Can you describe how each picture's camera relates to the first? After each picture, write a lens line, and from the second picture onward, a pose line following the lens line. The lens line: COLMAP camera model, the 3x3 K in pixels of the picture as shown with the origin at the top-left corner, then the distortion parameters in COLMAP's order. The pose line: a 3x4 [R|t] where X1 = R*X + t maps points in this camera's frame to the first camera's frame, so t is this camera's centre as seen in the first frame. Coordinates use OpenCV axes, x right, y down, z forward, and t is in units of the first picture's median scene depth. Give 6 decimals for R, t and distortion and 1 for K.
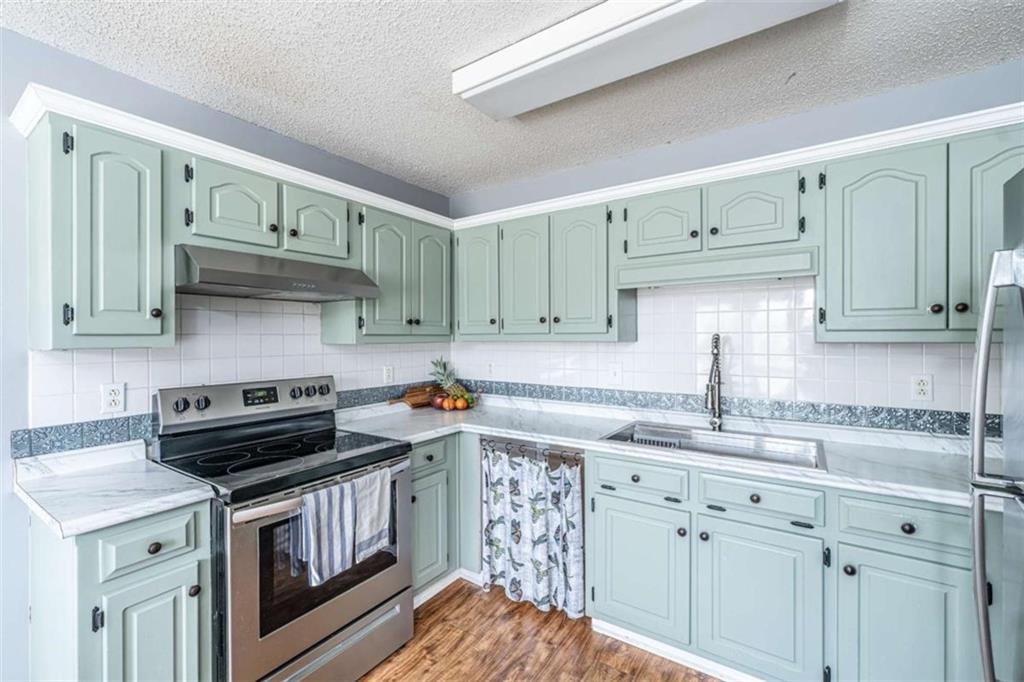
lens RADIAL K [[437.9, 0, 509.7], [0, 437.9, 337.6], [0, 0, 1]] dist [-0.003045, -0.000320]
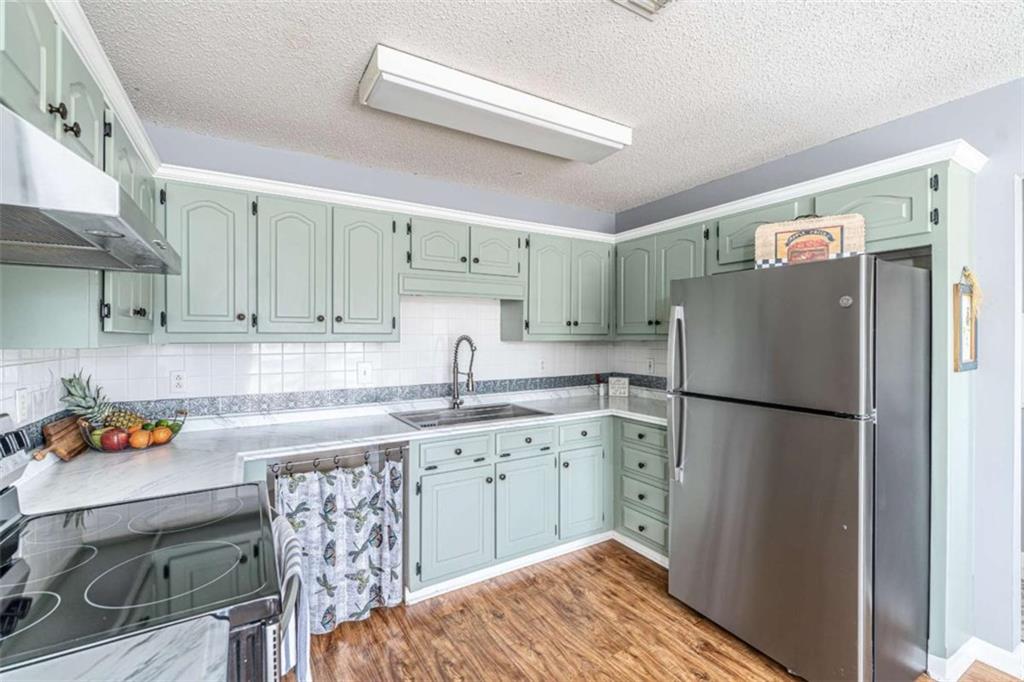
lens RADIAL K [[437.9, 0, 510.3], [0, 437.9, 340.4], [0, 0, 1]] dist [-0.003045, -0.000320]
pose [[0.417003, -0.001614, 0.908903, -0.671684], [0.000596, 0.999999, 0.001502, 0.004796], [-0.908905, -0.000085, 0.417004, 0.302381]]
